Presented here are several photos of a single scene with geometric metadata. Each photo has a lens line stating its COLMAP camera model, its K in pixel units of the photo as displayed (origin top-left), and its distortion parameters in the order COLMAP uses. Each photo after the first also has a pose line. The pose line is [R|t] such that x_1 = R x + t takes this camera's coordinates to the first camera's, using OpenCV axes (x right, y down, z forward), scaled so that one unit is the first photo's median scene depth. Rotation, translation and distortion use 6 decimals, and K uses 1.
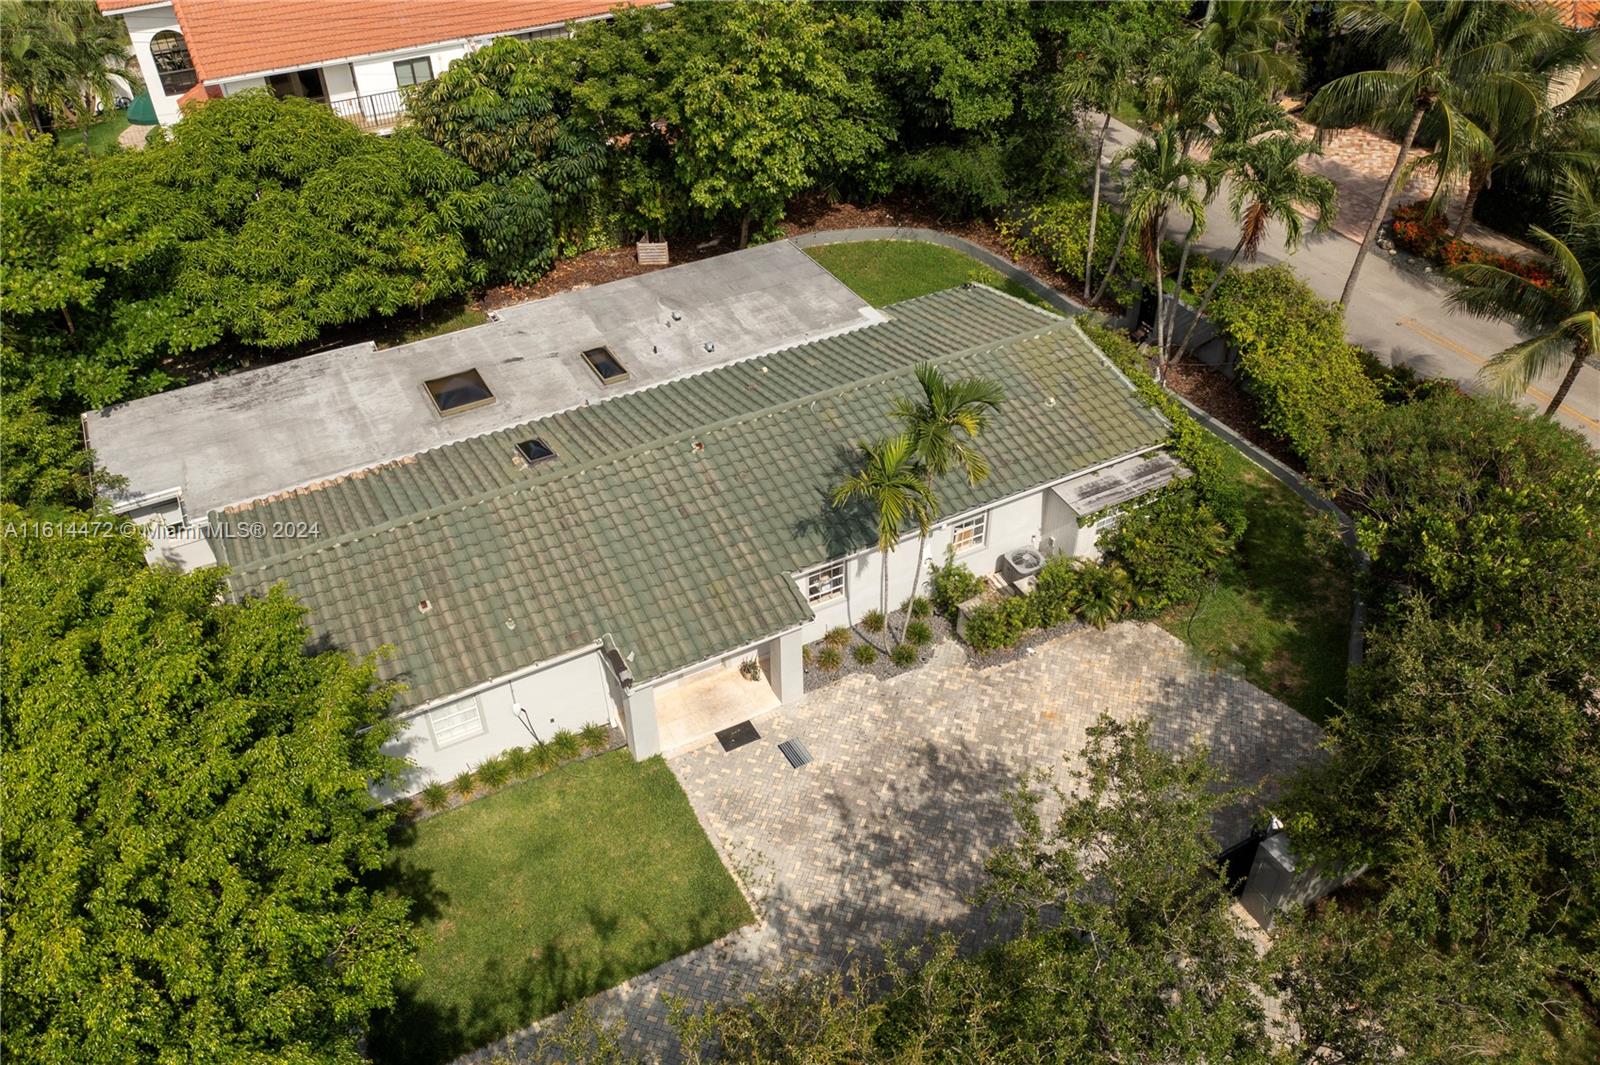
lens RADIAL K [[1255.3, 0, 800.0], [0, 1255.3, 532.5], [0, 0, 1]] dist [-0.028239, -0.006619]
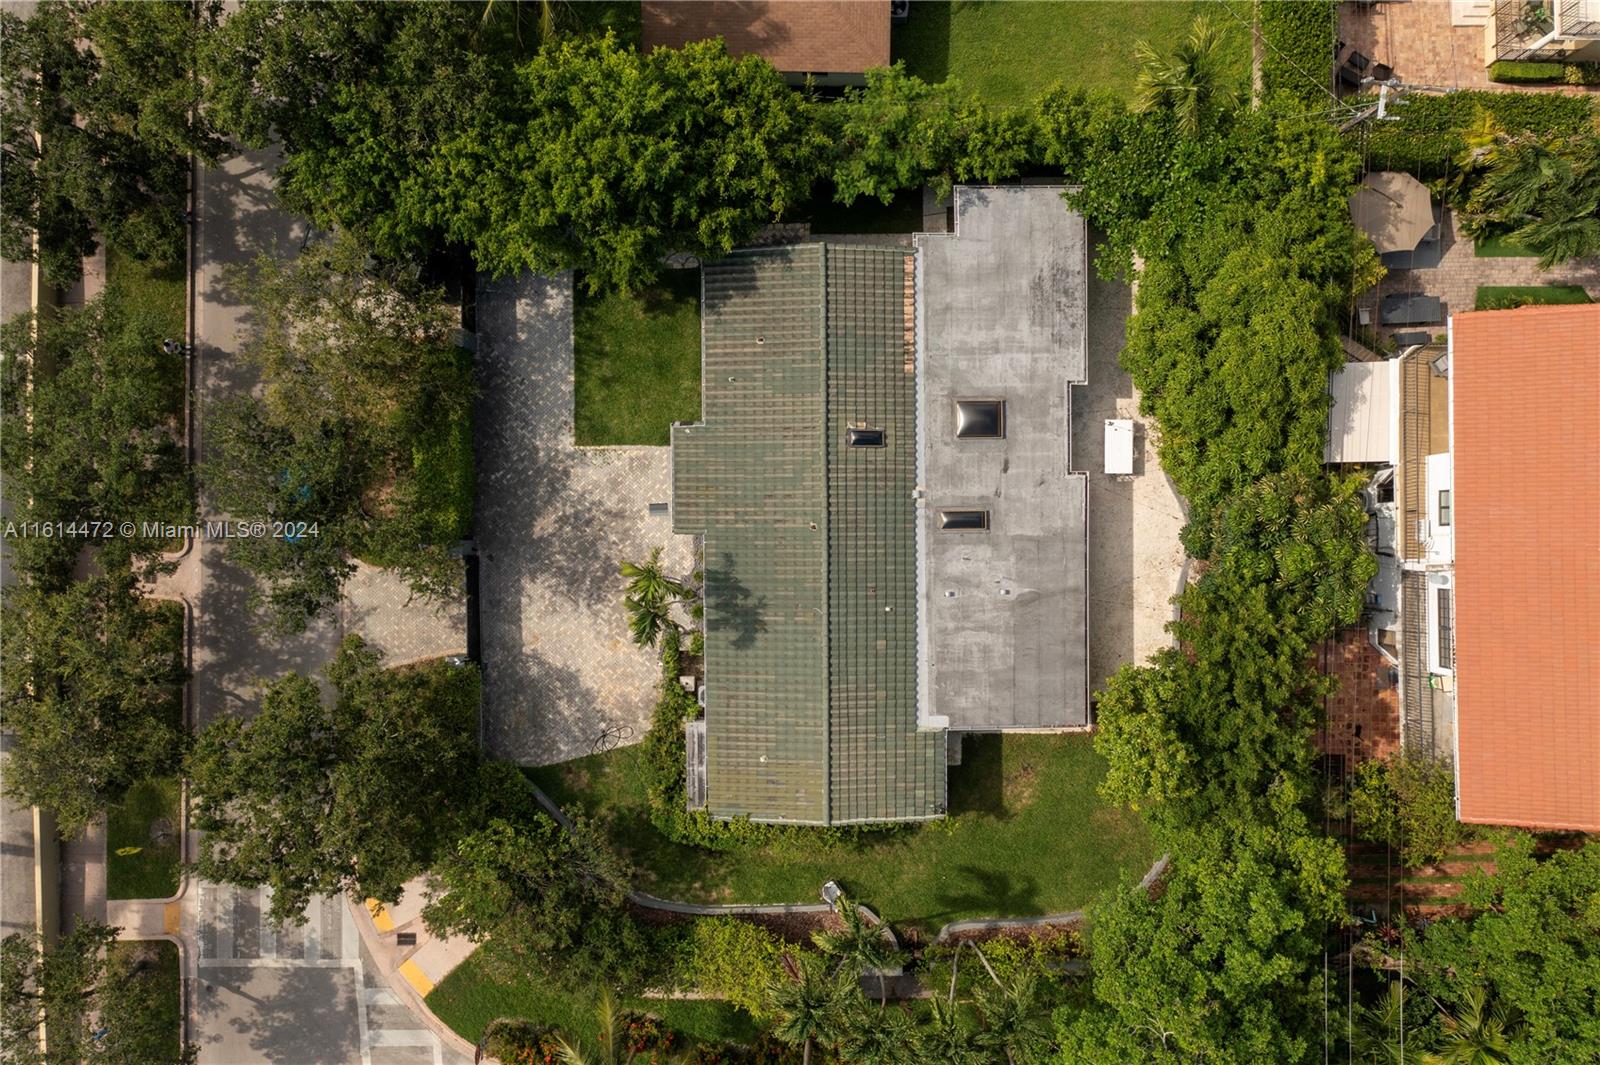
lens RADIAL K [[1255.3, 0, 800.0], [0, 1255.3, 532.5], [0, 0, 1]] dist [-0.028239, -0.006619]
pose [[-0.461049, 0.887247, 0.015059, -0.087677], [-0.546106, -0.297072, 0.783273, -1.257688], [0.699430, 0.352904, 0.621495, -0.003436]]
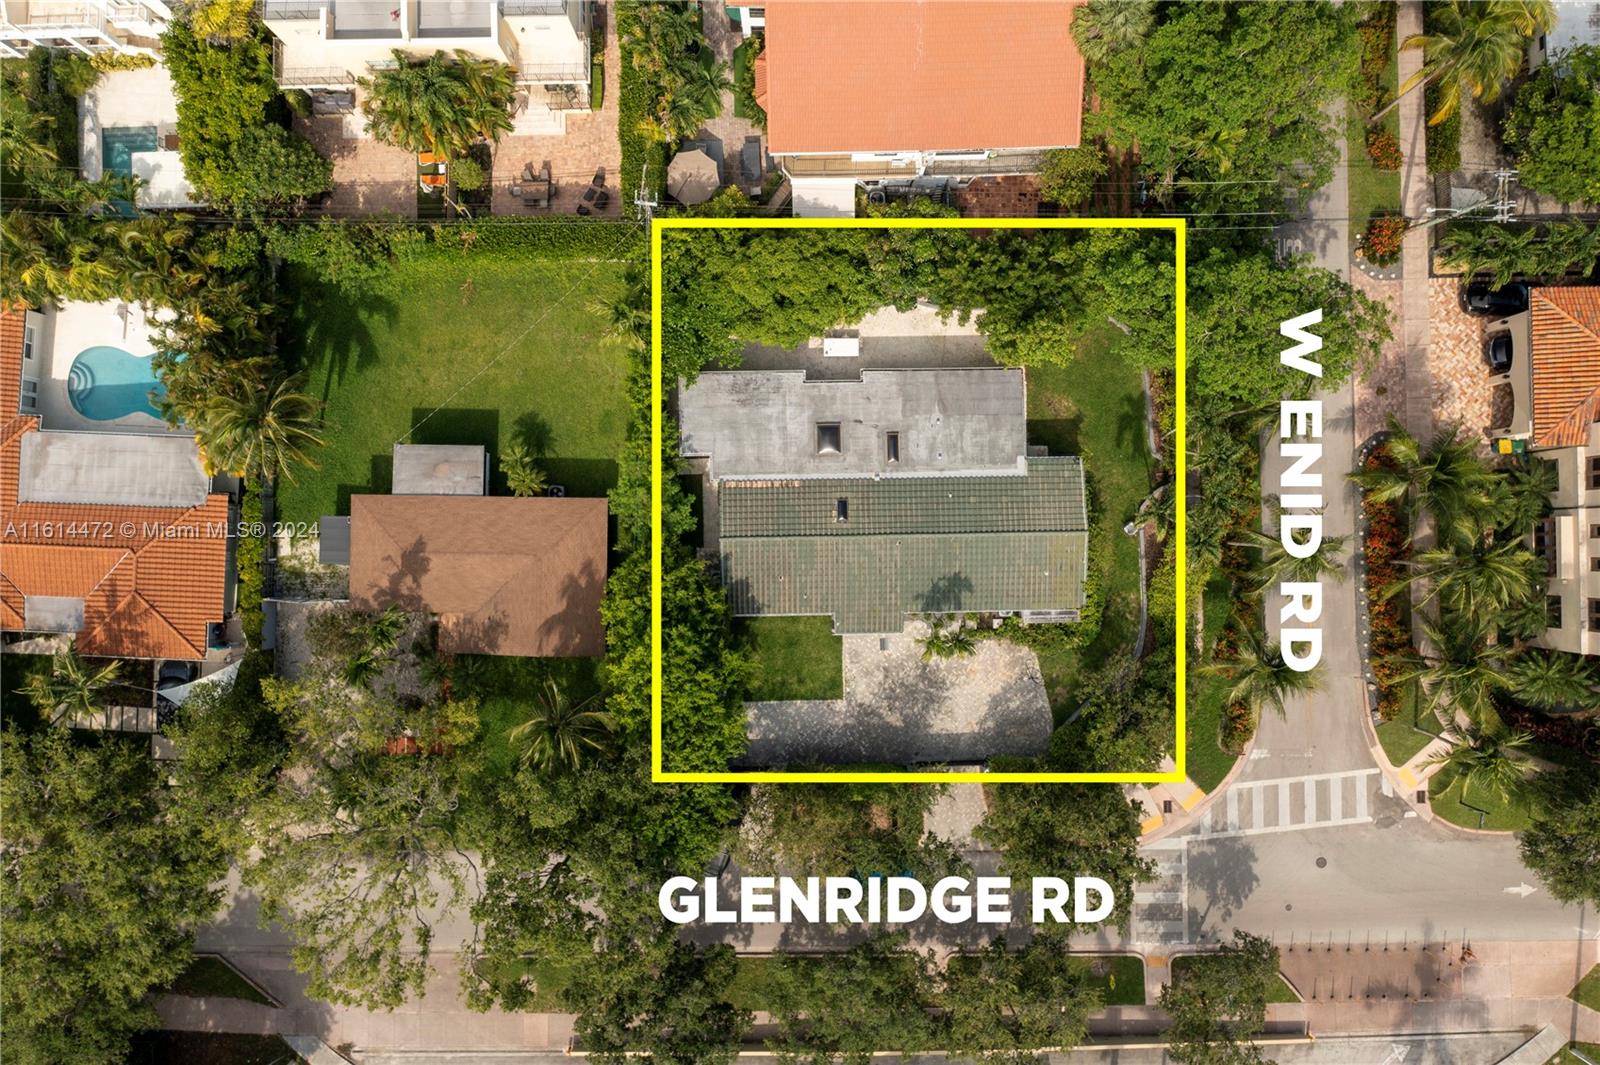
lens RADIAL K [[1255.3, 0, 800.0], [0, 1255.3, 532.5], [0, 0, 1]] dist [-0.028239, -0.006619]
pose [[0.892475, 0.451093, 0.001821, -0.263111], [-0.287136, 0.564969, 0.773539, -1.896707], [0.347909, -0.690888, 0.633746, -0.631337]]
